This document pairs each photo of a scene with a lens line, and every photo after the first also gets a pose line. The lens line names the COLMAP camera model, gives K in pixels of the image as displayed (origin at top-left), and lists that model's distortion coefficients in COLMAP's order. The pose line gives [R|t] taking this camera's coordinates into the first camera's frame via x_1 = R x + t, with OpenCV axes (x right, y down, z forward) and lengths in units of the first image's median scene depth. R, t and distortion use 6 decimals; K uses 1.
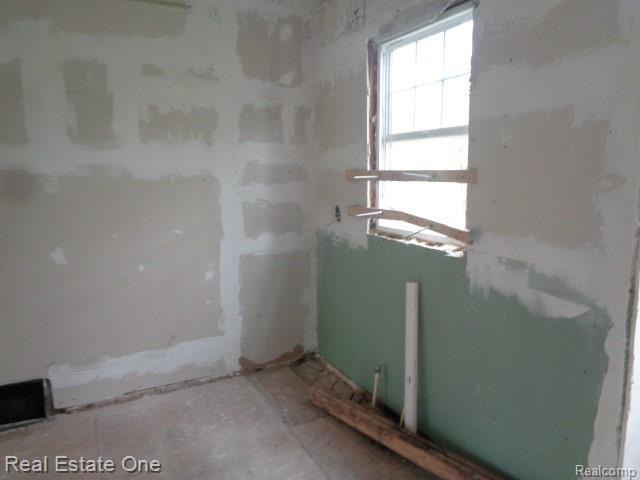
lens RADIAL K [[478.3, 0, 320.5], [0, 478.3, 242.2], [0, 0, 1]] dist [0.003912, 0.011840]
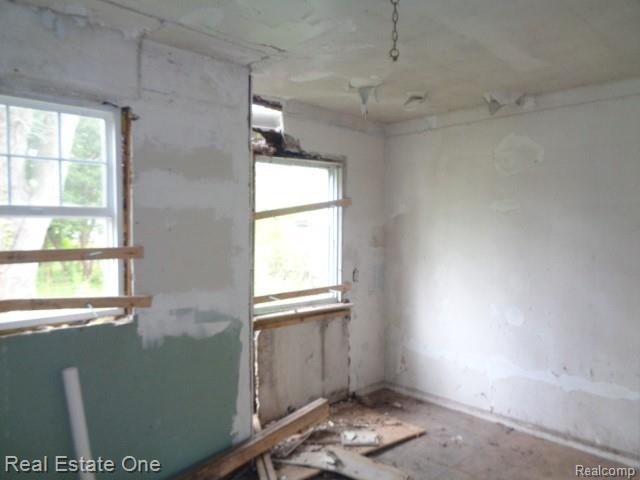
lens RADIAL K [[478.3, 0, 322.4], [0, 478.3, 240.5], [0, 0, 1]] dist [0.003912, 0.011840]
pose [[-0.268643, -0.030441, 0.962759, -1.070644], [0.144919, 0.986847, 0.071640, -0.204976], [-0.952276, 0.158768, -0.260698, 0.952602]]
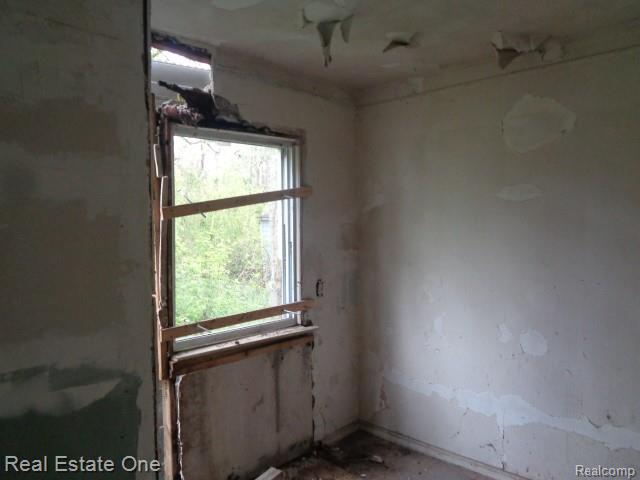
lens RADIAL K [[478.3, 0, 319.3], [0, 478.3, 238.1], [0, 0, 1]] dist [0.003912, 0.011840]
pose [[-0.322247, -0.034150, 0.946039, -0.559713], [0.155852, 0.983799, 0.088600, -0.186257], [-0.933738, 0.175993, -0.311704, 0.746758]]
